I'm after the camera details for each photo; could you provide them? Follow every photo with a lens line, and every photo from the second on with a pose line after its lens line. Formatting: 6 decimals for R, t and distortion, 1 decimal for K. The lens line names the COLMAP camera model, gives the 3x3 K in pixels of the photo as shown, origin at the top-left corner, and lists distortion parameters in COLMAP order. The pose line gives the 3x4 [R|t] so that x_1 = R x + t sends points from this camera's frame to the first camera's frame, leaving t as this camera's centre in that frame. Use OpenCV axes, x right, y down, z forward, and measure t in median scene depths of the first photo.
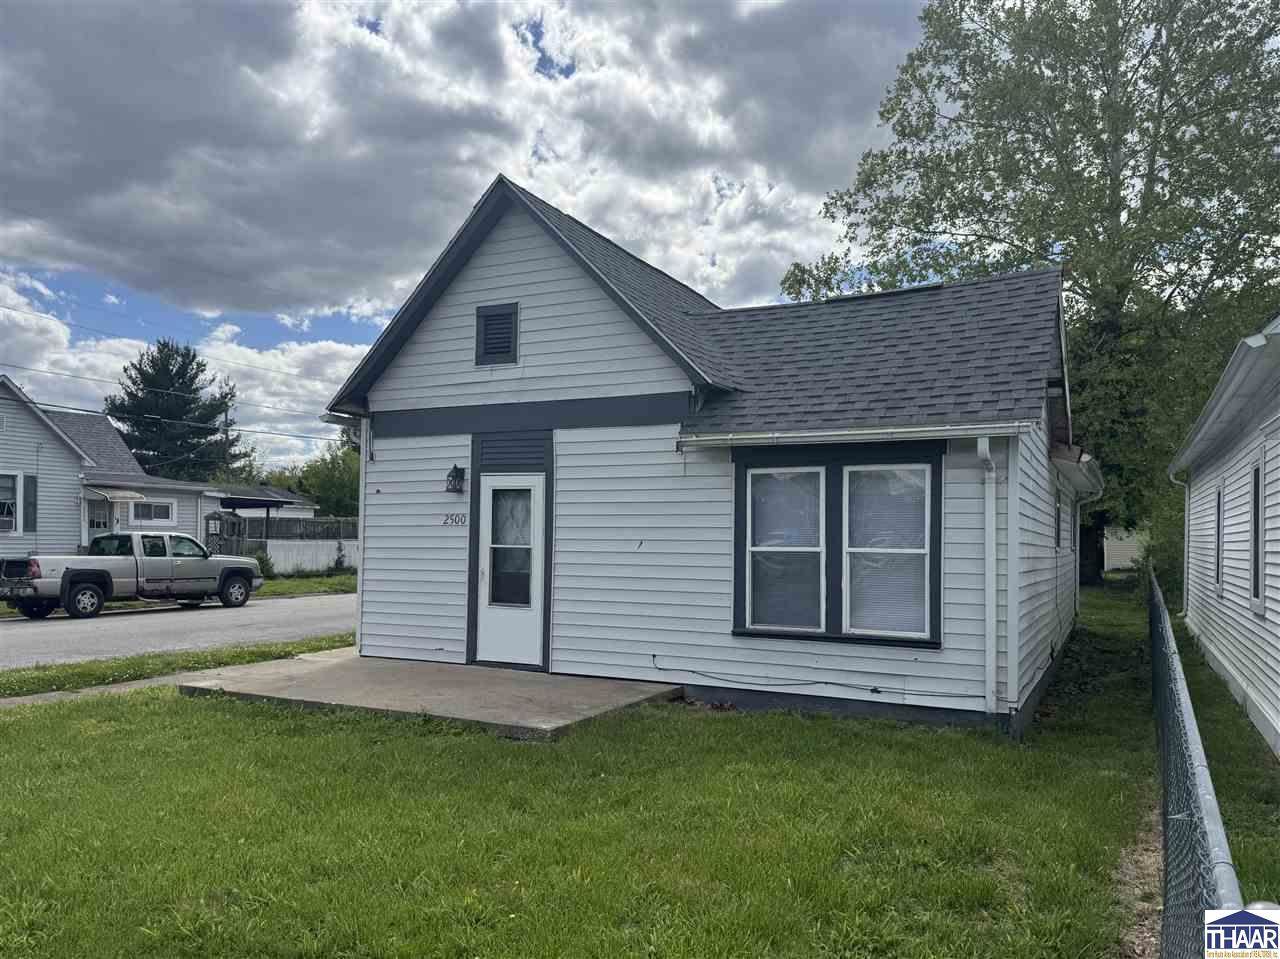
lens RADIAL K [[942.6, 0, 668.2], [0, 942.6, 501.2], [0, 0, 1]] dist [0.069041, -0.075662]
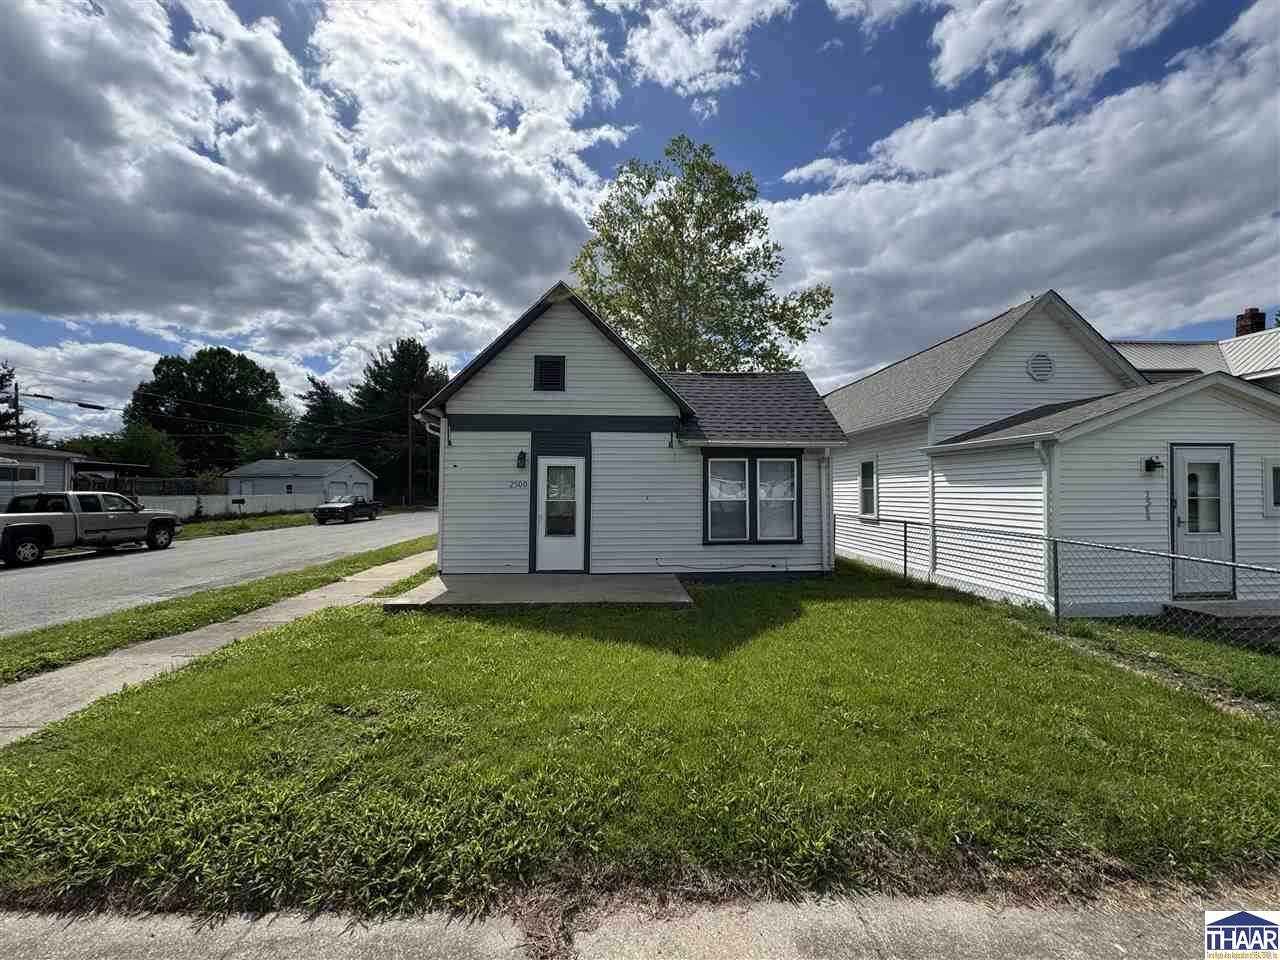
lens RADIAL K [[515.4, 0, 624.0], [0, 515.4, 464.5], [0, 0, 1]] dist [-0.005132, 0.000050]
pose [[0.860661, 0.014277, 0.508978, -0.531777], [-0.011012, 0.999895, -0.009426, -0.008382], [-0.509059, 0.002508, 0.860728, 0.154324]]
